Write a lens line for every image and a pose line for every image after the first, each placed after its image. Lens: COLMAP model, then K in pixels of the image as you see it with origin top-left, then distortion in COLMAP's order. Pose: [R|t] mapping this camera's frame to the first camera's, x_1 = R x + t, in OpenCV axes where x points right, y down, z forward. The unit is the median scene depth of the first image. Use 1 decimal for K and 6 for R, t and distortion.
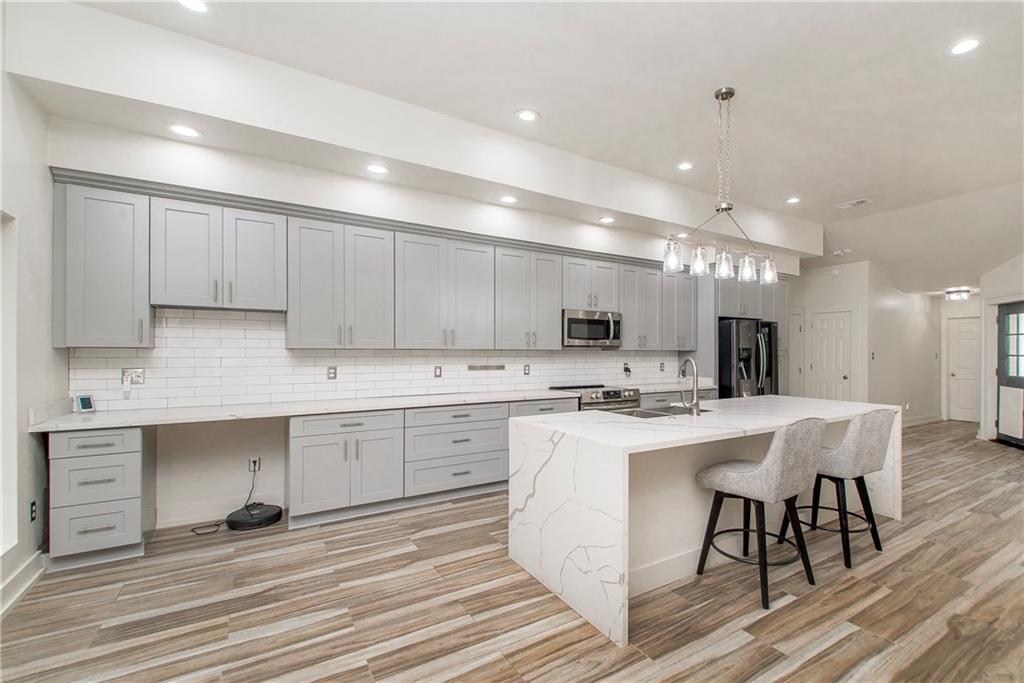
lens RADIAL K [[433.2, 0, 515.5], [0, 433.2, 352.3], [0, 0, 1]] dist [0.007960, -0.001723]
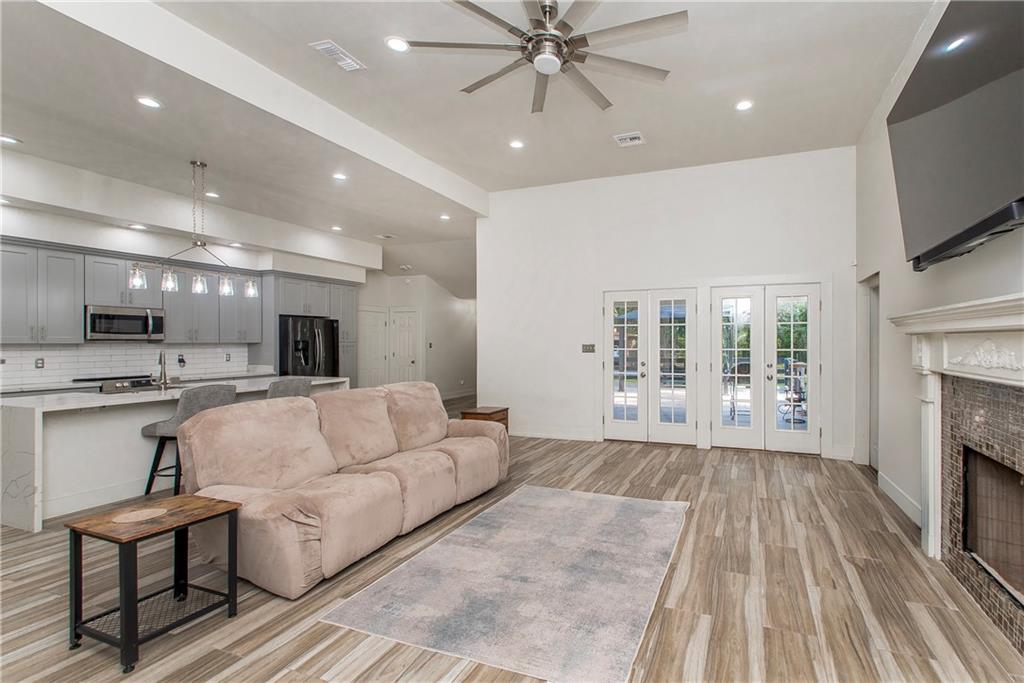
lens RADIAL K [[483.4, 0, 542.1], [0, 483.4, 337.0], [0, 0, 1]] dist [0.003727, -0.002474]
pose [[0.780197, 0.002151, 0.625530, 0.231318], [0.005111, 0.999939, -0.009813, -0.003743], [-0.625513, 0.010853, 0.780138, -0.597726]]
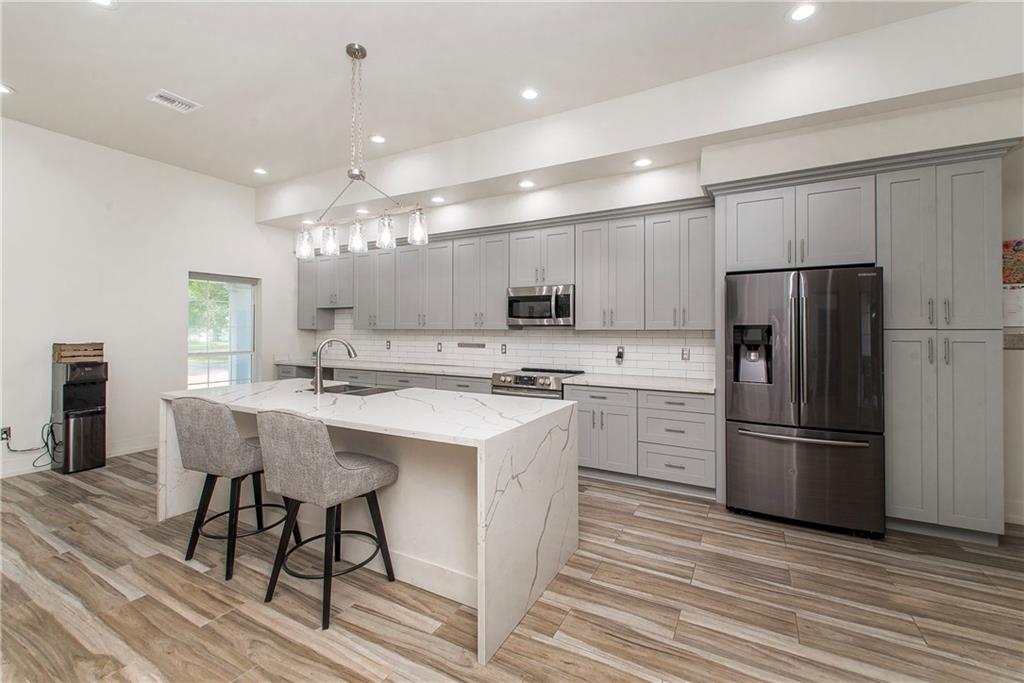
lens RADIAL K [[415.2, 0, 525.3], [0, 415.2, 318.9], [0, 0, 1]] dist [0.007352, -0.000970]
pose [[0.531290, -0.025128, -0.846817, 0.883334], [-0.005355, 0.999440, -0.033017, 0.001150], [0.847173, 0.022077, 0.530858, 0.518908]]
